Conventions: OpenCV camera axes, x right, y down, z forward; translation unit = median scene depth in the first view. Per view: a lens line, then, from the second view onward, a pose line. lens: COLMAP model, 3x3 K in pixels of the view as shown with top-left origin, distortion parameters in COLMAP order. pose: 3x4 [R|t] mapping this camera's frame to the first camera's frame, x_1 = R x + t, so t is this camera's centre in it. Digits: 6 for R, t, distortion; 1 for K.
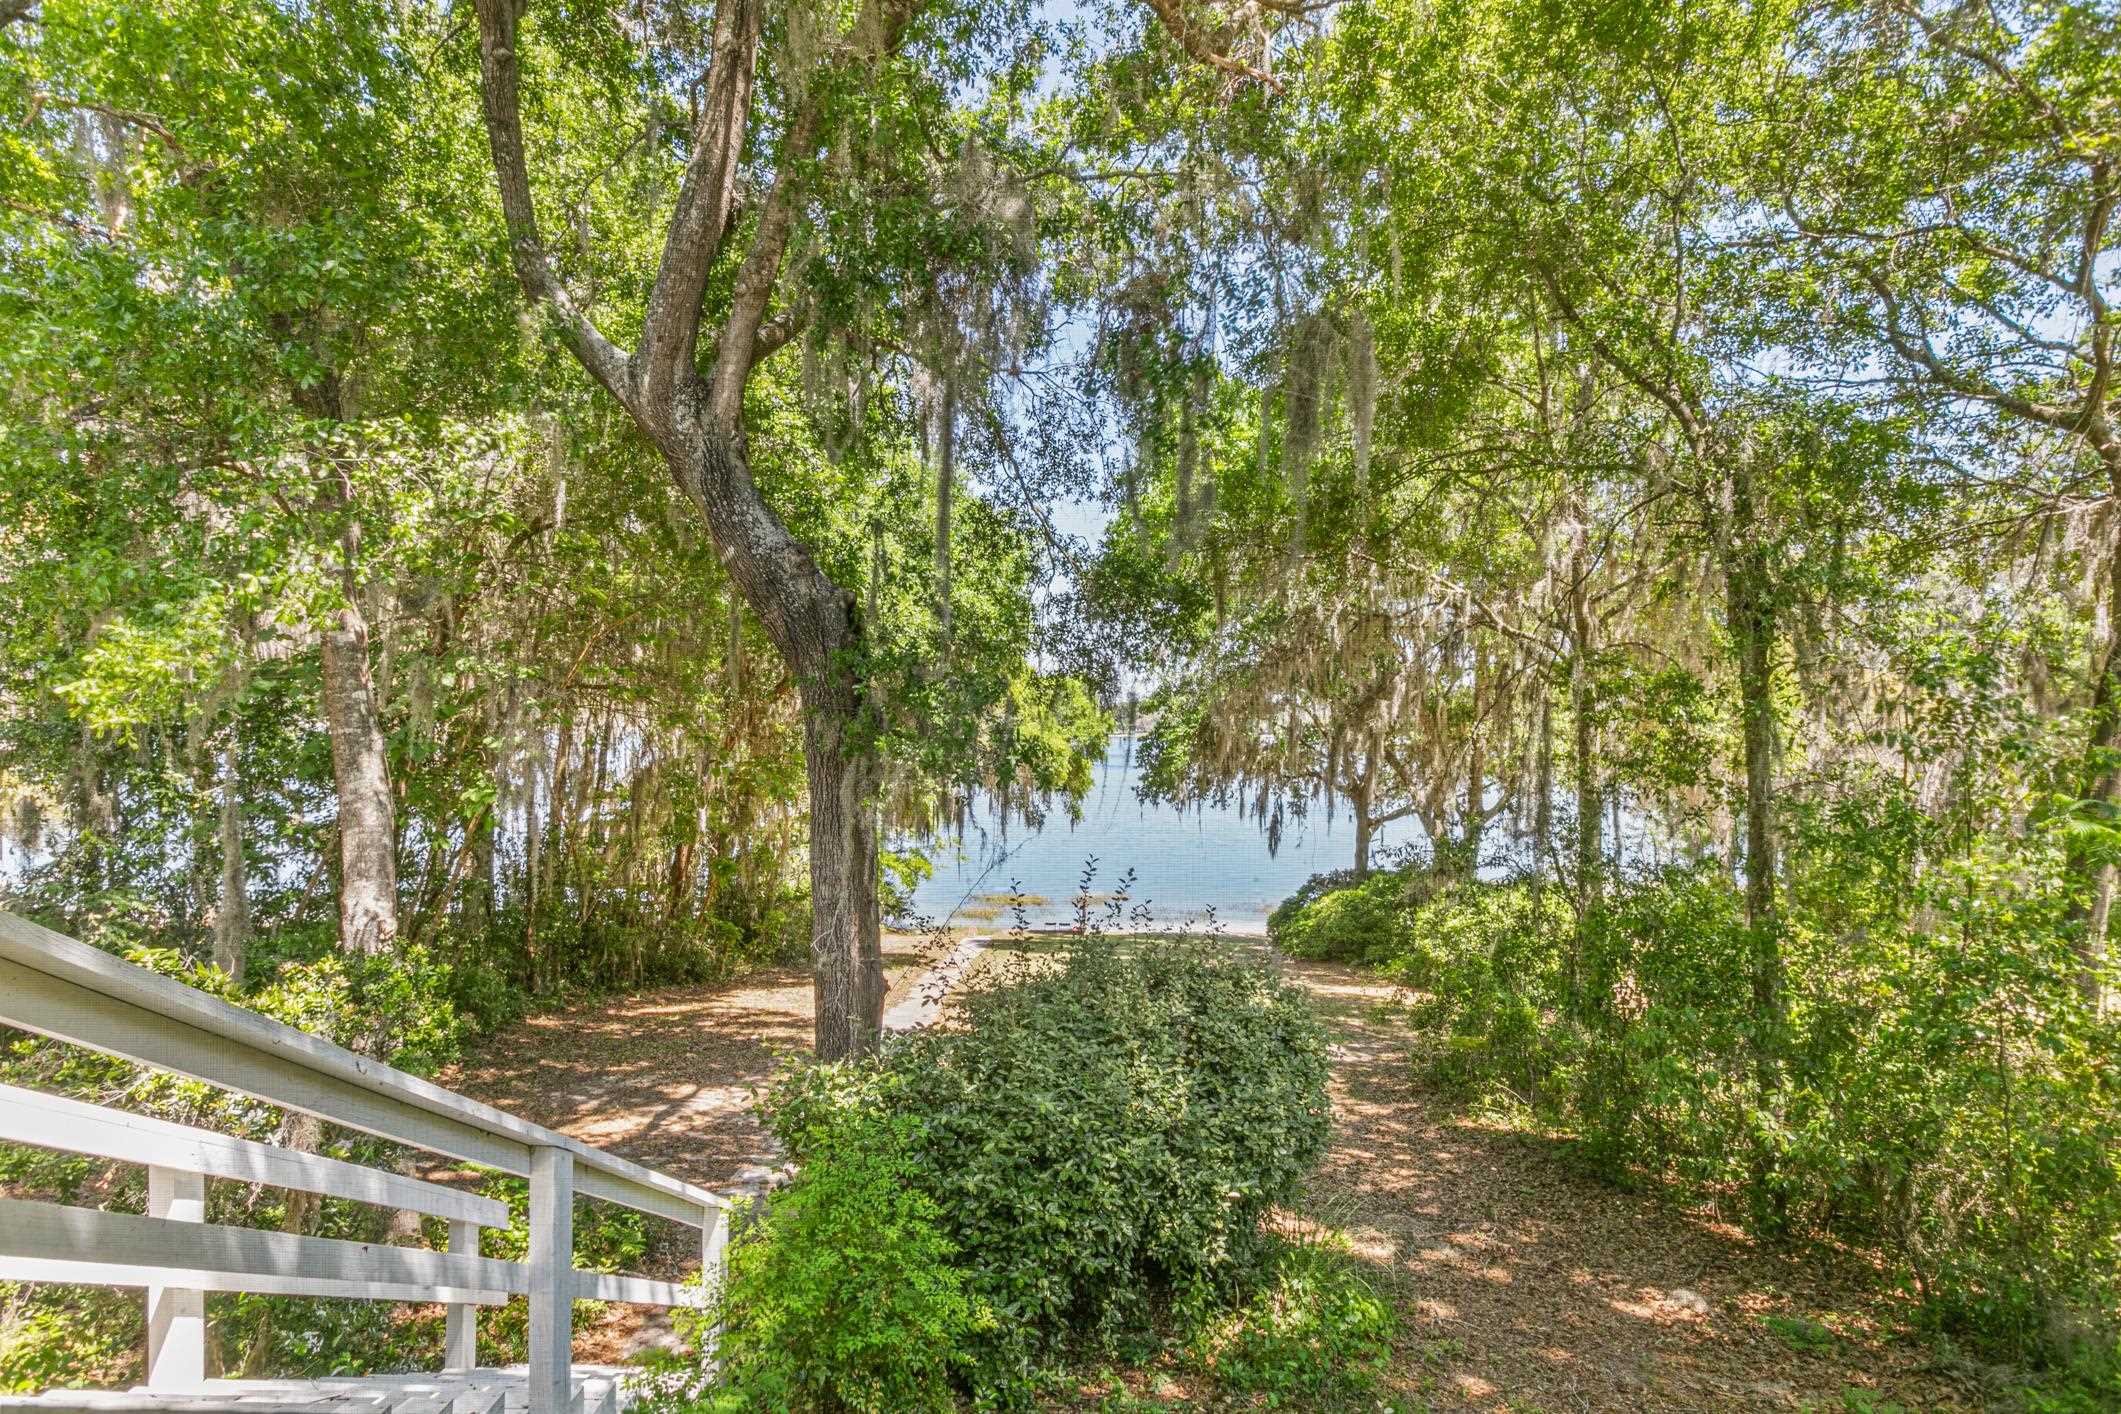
lens RADIAL K [[1280.7, 0, 1054.2], [0, 1280.7, 765.6], [0, 0, 1]] dist [-0.004833, -0.000766]
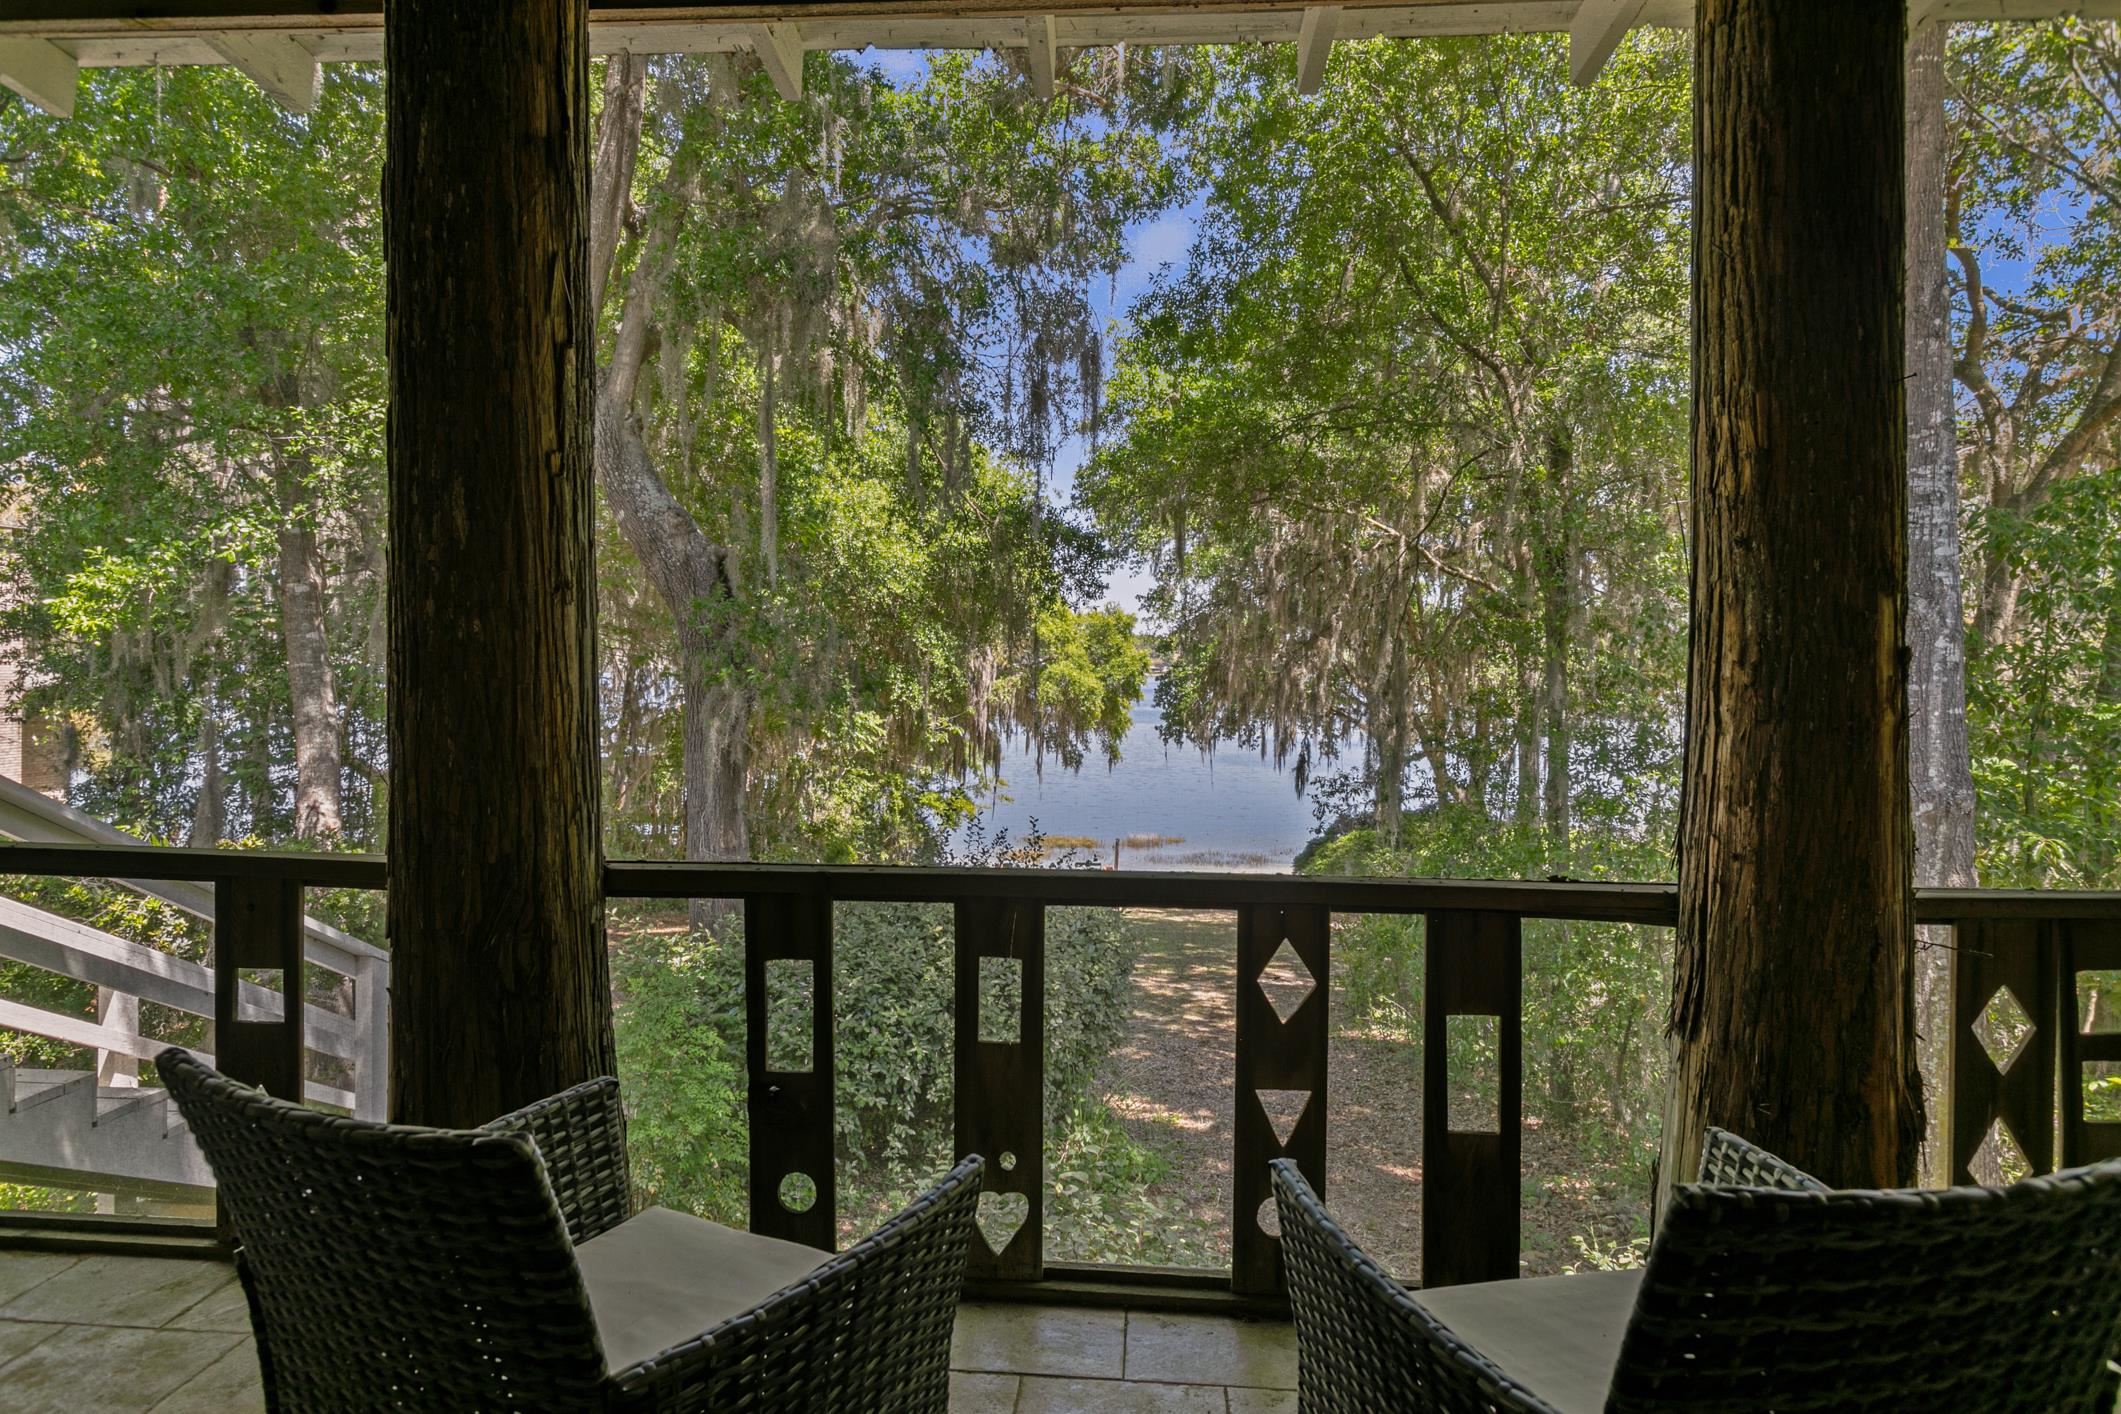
lens RADIAL K [[1354.1, 0, 1060.5], [0, 1354.1, 707.0], [0, 0, 1]] dist [0.006271, -0.002088]
pose [[0.997641, 0.002399, -0.068603, 0.097727], [-0.002427, 0.999997, -0.000325, 0.004346], [0.068602, 0.000491, 0.997644, -0.091876]]
